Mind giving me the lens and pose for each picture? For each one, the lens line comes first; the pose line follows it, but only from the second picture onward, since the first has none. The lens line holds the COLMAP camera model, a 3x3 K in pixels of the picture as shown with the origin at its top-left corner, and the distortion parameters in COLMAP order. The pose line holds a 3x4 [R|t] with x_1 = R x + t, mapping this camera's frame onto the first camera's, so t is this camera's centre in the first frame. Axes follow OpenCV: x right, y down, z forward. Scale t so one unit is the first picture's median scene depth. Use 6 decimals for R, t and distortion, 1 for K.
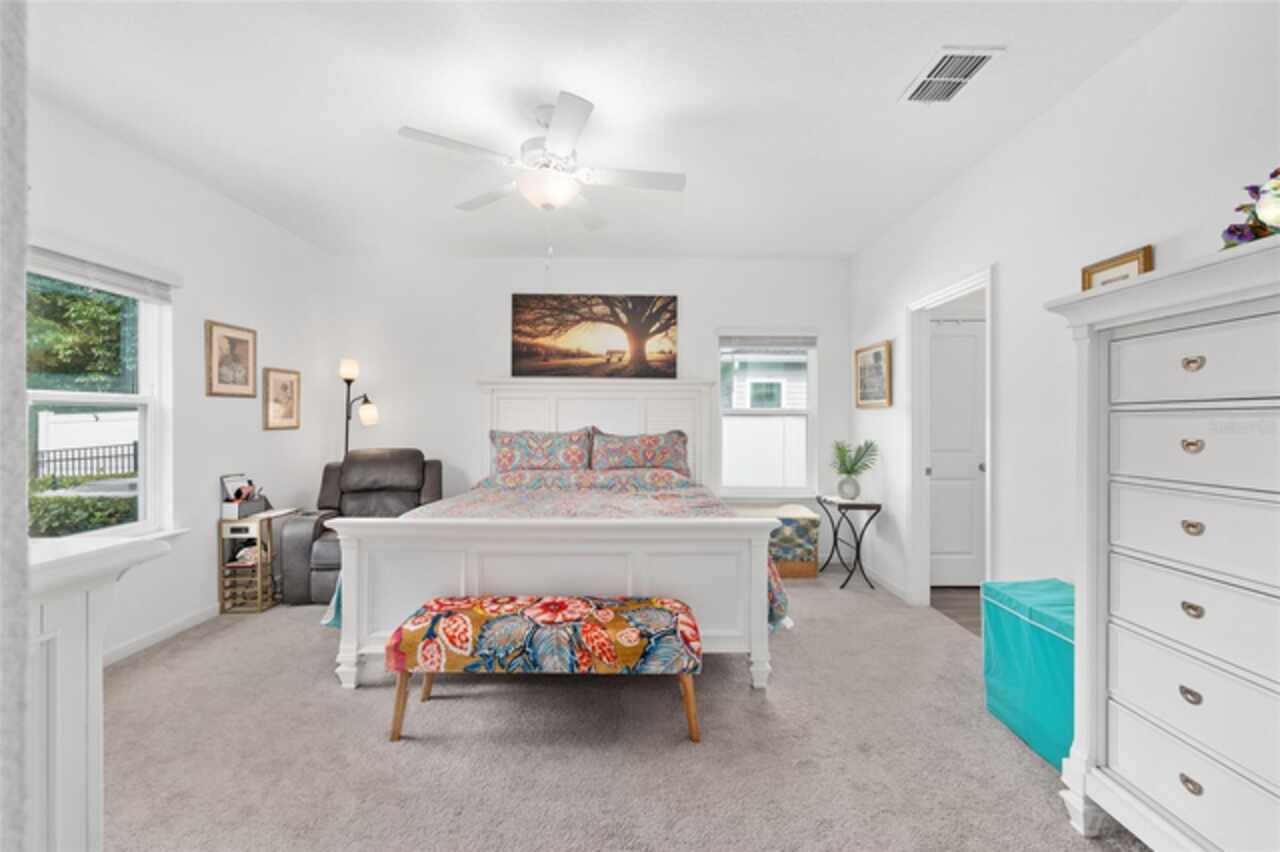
lens RADIAL K [[512.8, 0, 644.2], [0, 512.8, 424.6], [0, 0, 1]] dist [0.000853, 0.000046]
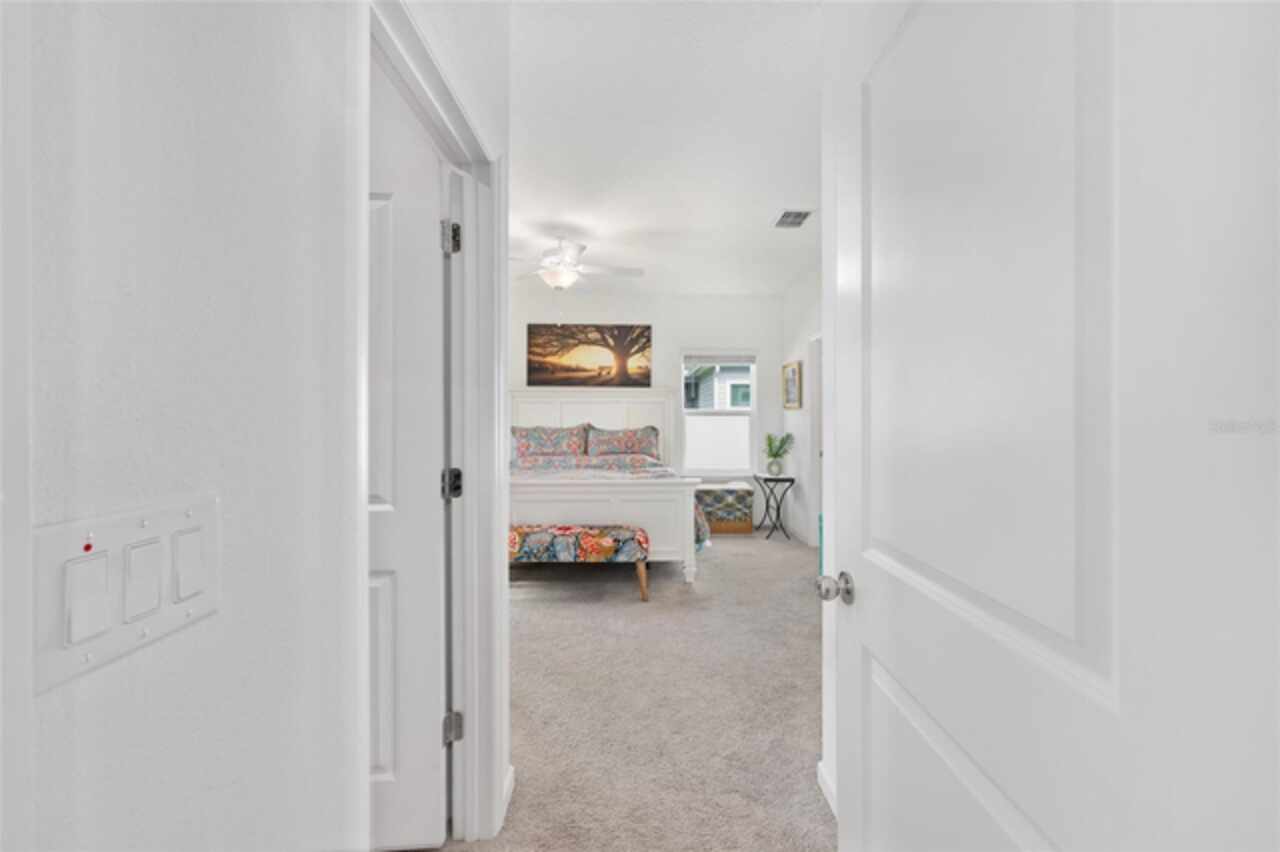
lens RADIAL K [[512.8, 0, 638.2], [0, 512.8, 418.9], [0, 0, 1]] dist [0.000853, 0.000046]
pose [[0.999976, -0.002751, -0.006280, 0.042547], [0.002705, 0.999969, -0.007350, 0.002463], [0.006300, 0.007333, 0.999953, -0.368733]]
